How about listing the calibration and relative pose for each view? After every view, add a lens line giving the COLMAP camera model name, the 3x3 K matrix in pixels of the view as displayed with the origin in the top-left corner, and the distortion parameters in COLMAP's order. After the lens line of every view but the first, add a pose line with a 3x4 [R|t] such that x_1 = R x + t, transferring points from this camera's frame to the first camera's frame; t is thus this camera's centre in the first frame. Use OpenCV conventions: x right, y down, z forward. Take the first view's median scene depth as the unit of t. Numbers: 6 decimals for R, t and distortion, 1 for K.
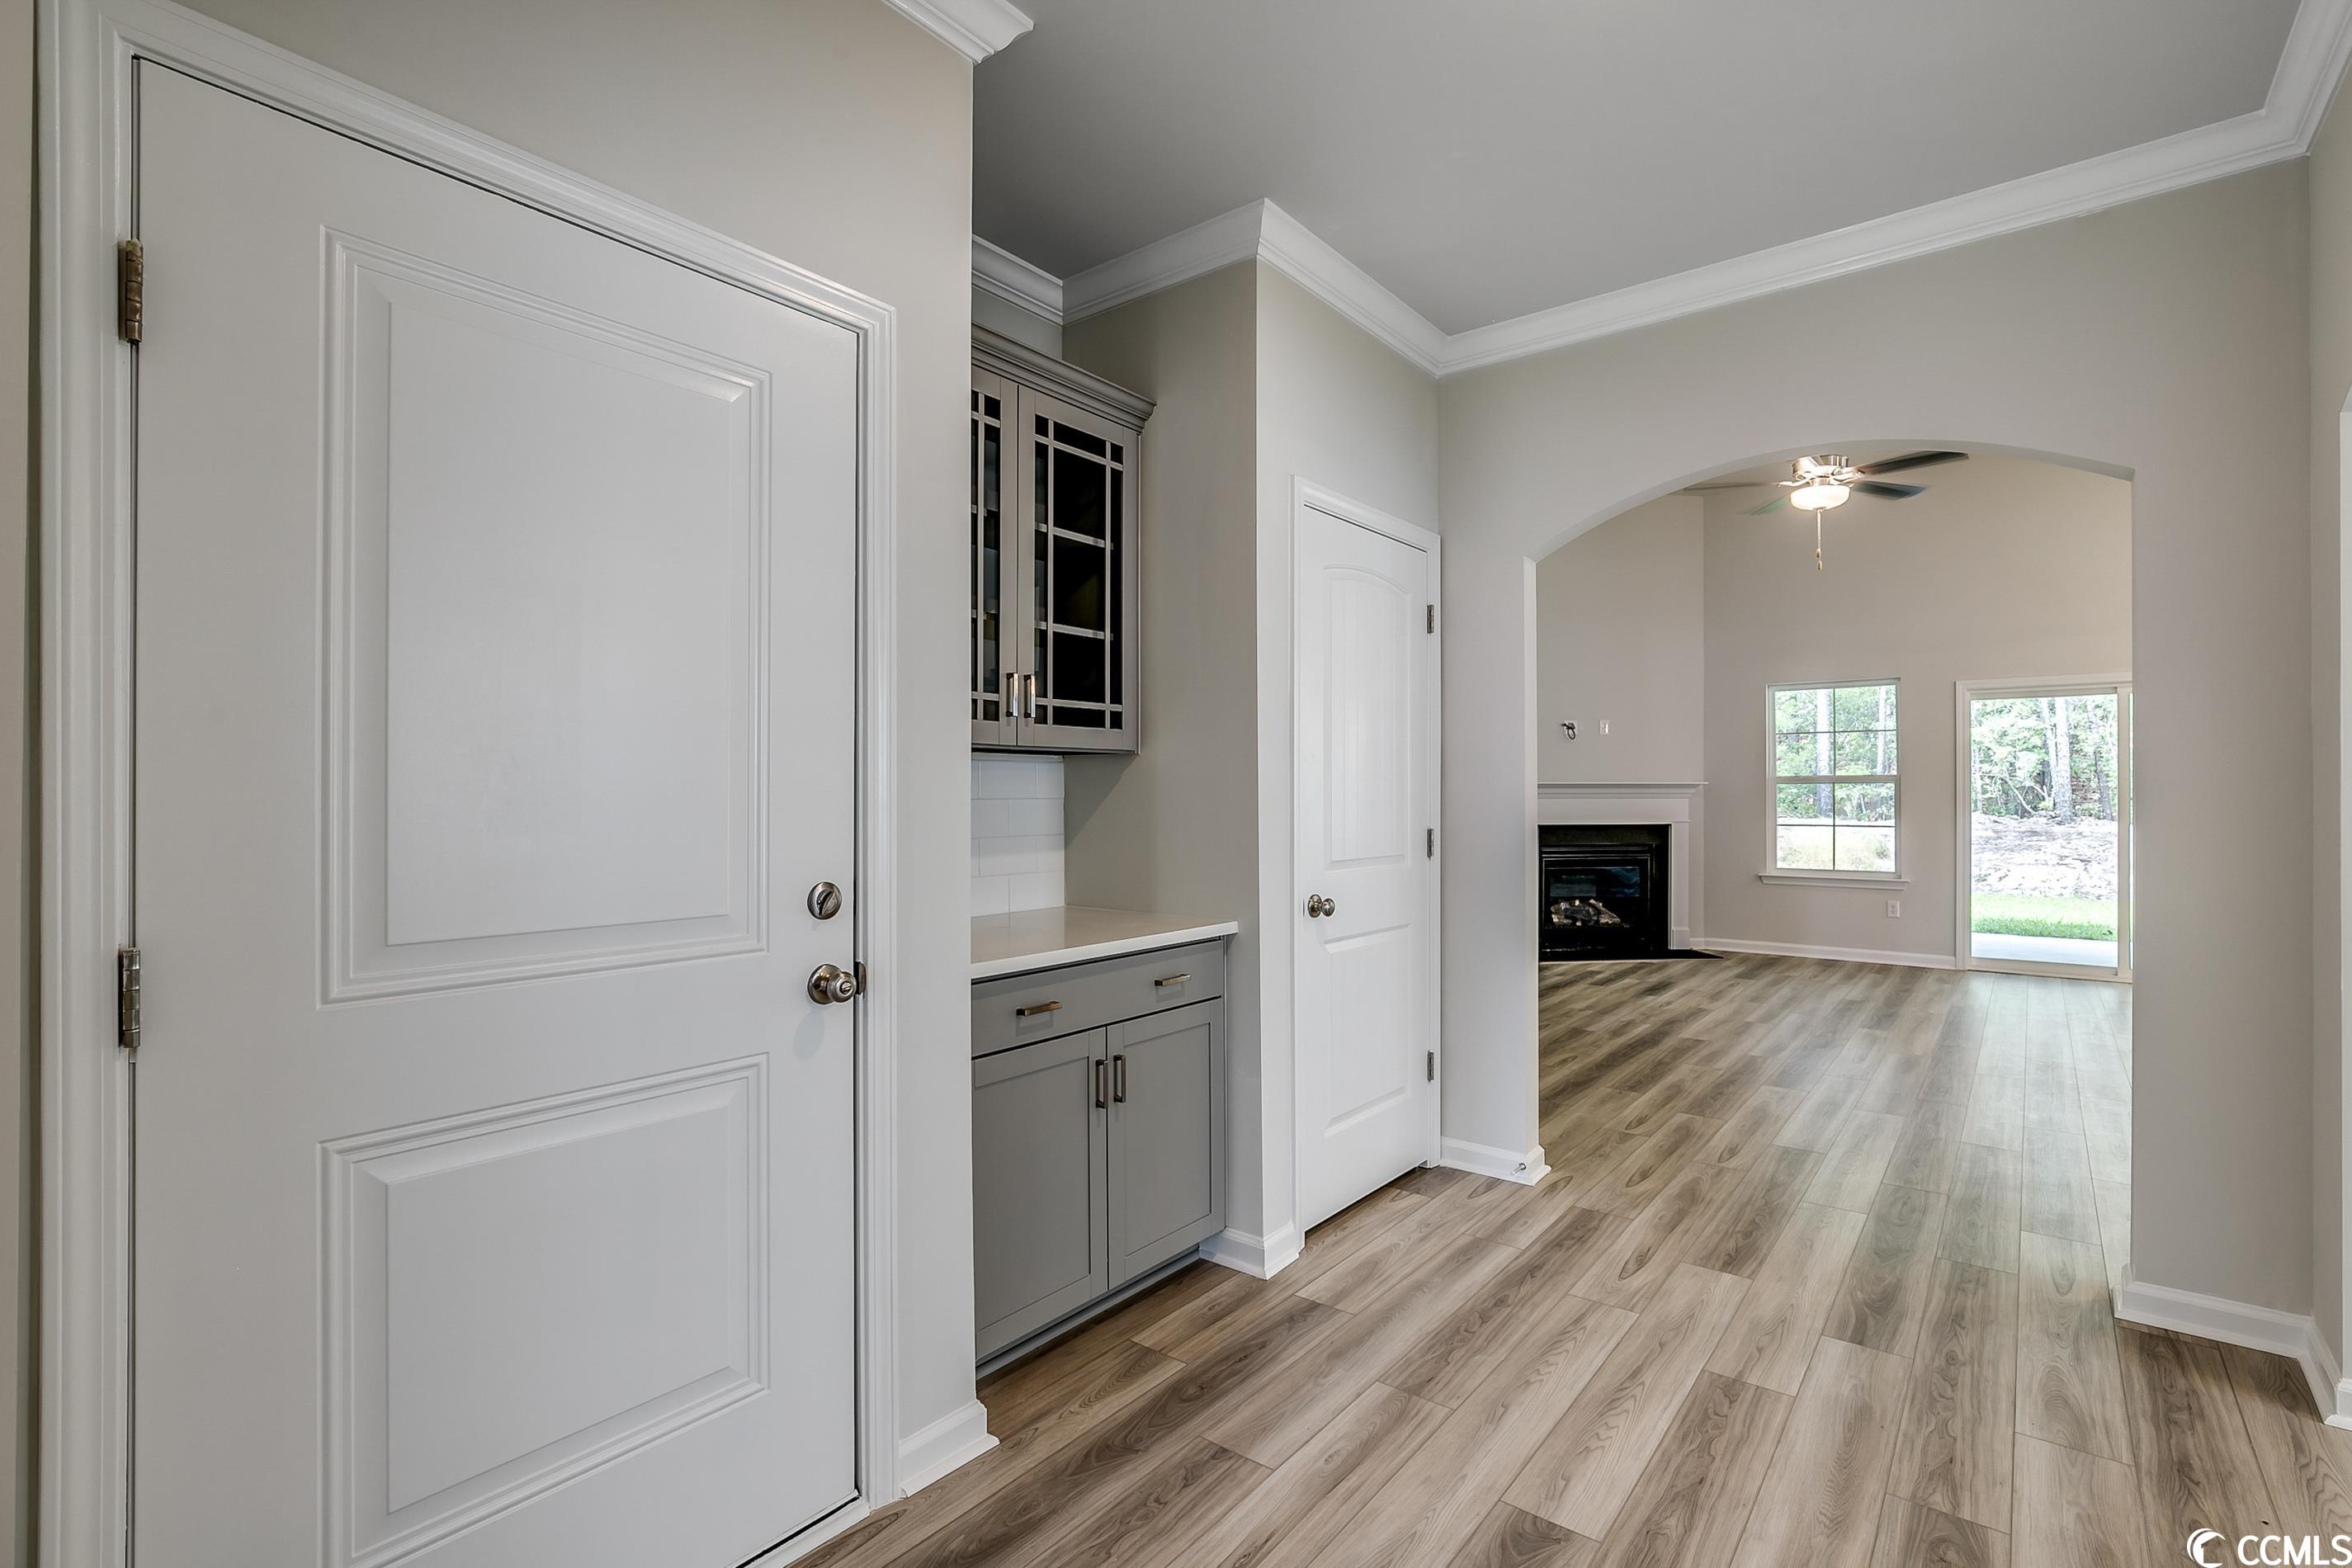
lens RADIAL K [[1095.3, 0, 1176.2], [0, 1095.3, 775.5], [0, 0, 1]] dist [-0.003050, -0.000615]
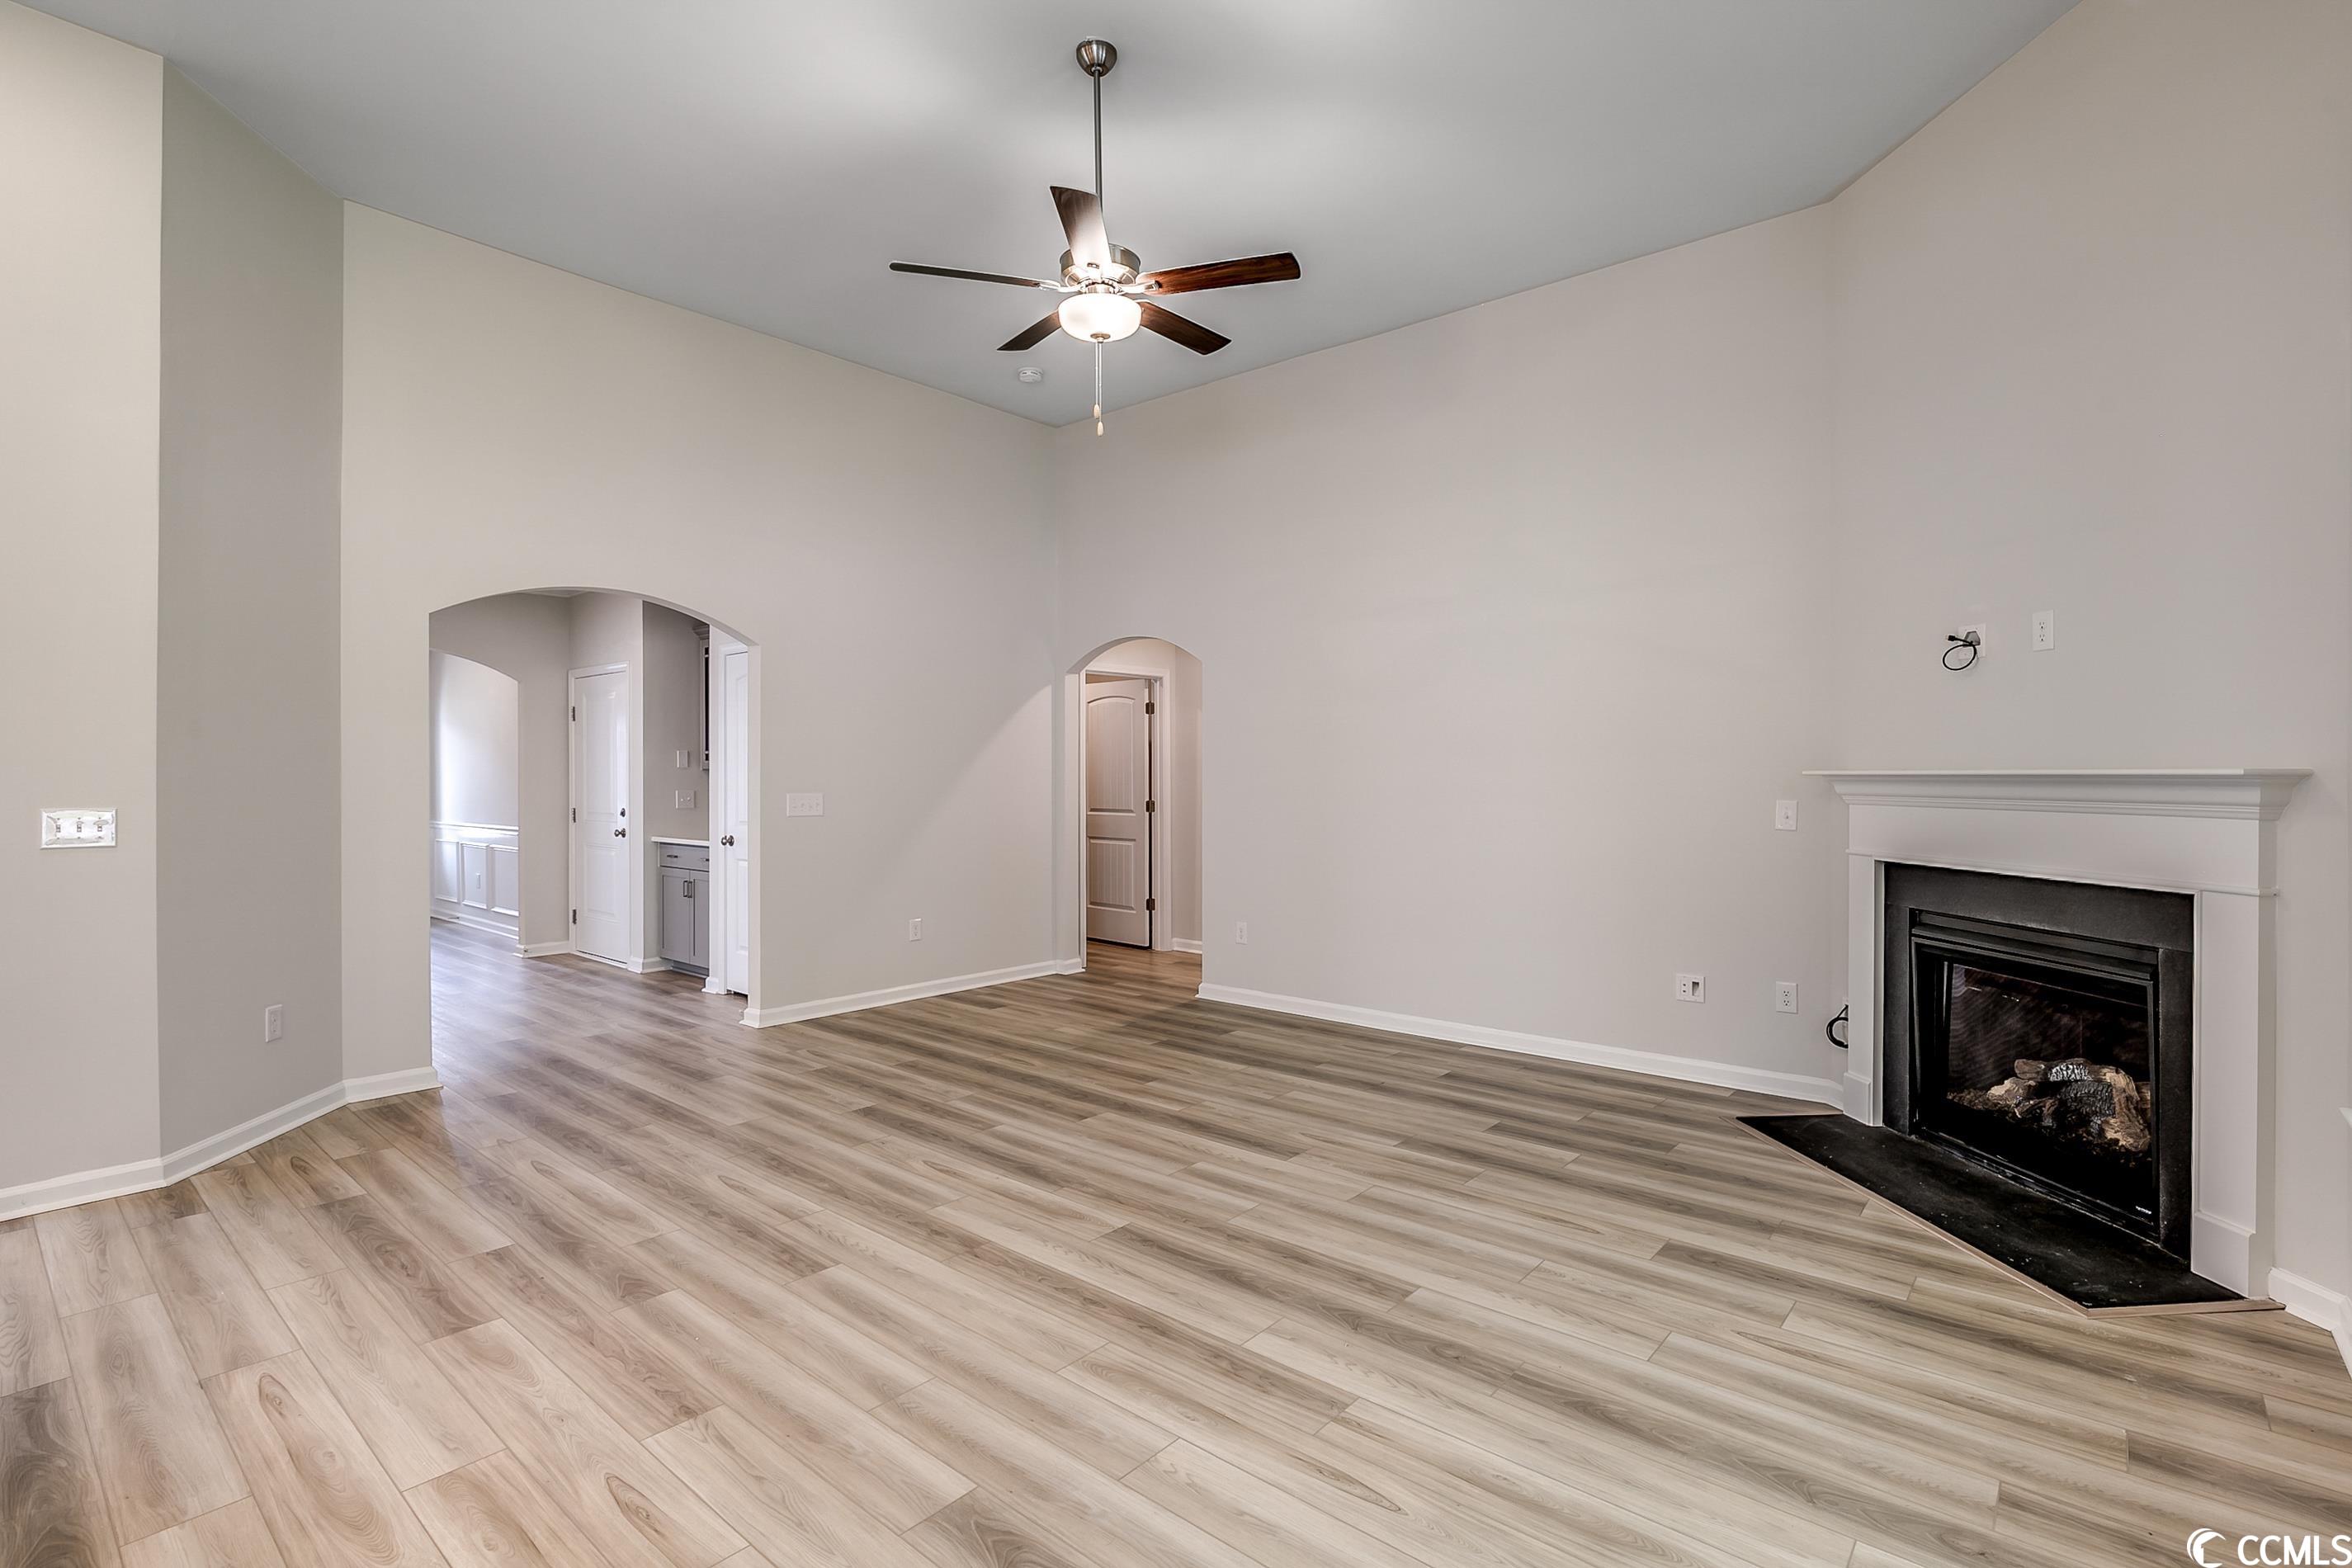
lens RADIAL K [[1091.1, 0, 1223.2], [0, 1091.1, 778.4], [0, 0, 1]] dist [-0.010851, 0.000085]
pose [[-0.023867, 0.003484, -0.999709, 1.193723], [0.017392, 0.999844, 0.003069, 0.004505], [0.999564, -0.017313, -0.023924, 1.082407]]
